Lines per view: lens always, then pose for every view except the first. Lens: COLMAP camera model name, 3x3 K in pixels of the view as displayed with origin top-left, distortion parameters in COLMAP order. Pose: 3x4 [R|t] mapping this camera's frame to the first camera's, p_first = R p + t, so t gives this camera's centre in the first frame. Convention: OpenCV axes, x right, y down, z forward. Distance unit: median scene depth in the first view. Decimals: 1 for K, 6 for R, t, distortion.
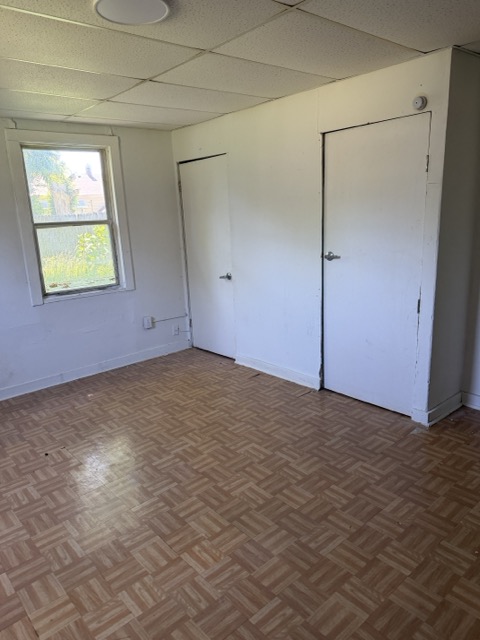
lens RADIAL K [[457.3, 0, 237.1], [0, 457.3, 319.2], [0, 0, 1]] dist [0.055505, -0.046833]
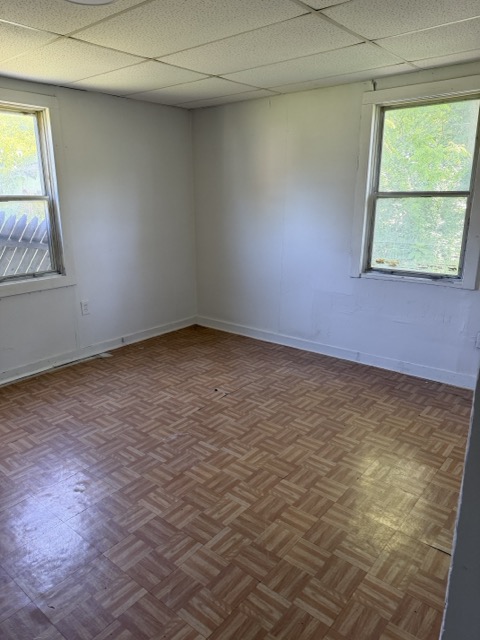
lens RADIAL K [[457.3, 0, 238.5], [0, 457.3, 318.7], [0, 0, 1]] dist [0.055505, -0.046833]
pose [[0.152634, 0.308499, -0.938899, 0.563489], [-0.224427, 0.936030, 0.271072, -0.185982], [0.962463, 0.169340, 0.212105, 0.675962]]
